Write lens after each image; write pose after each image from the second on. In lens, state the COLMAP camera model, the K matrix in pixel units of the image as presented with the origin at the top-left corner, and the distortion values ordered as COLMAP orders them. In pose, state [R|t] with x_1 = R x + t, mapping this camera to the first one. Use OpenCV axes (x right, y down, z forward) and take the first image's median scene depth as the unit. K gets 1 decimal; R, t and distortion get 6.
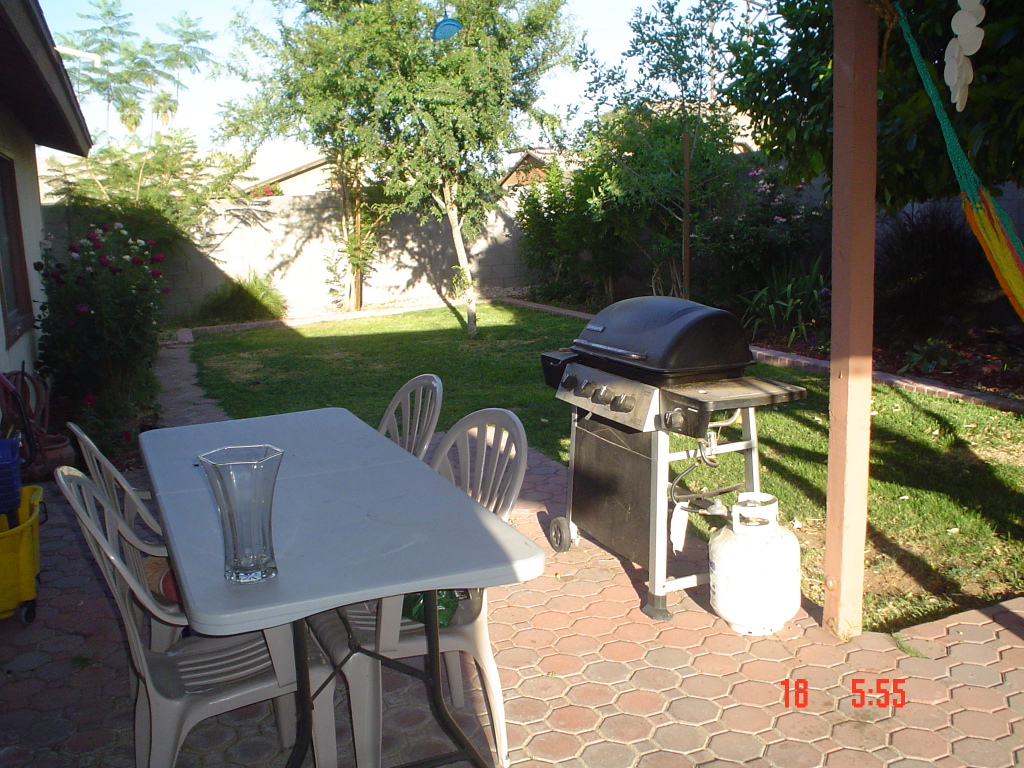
lens RADIAL K [[971.1, 0, 514.3], [0, 971.1, 385.0], [0, 0, 1]] dist [-0.087363, 0.000000]
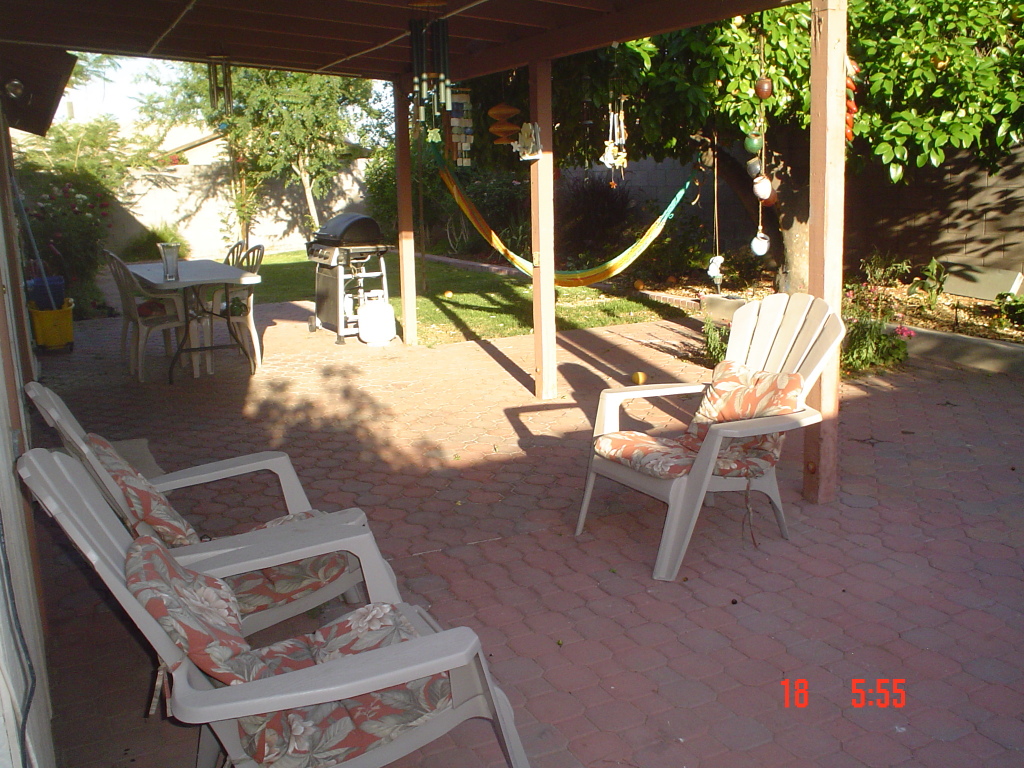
lens RADIAL K [[971.1, 0, 508.7], [0, 971.1, 385.3], [0, 0, 1]] dist [-0.087363, 0.000000]
pose [[0.996480, -0.004417, 0.083715, 0.089796], [0.001949, 0.999562, 0.029533, 0.068011], [-0.083809, -0.029266, 0.996052, -0.355477]]
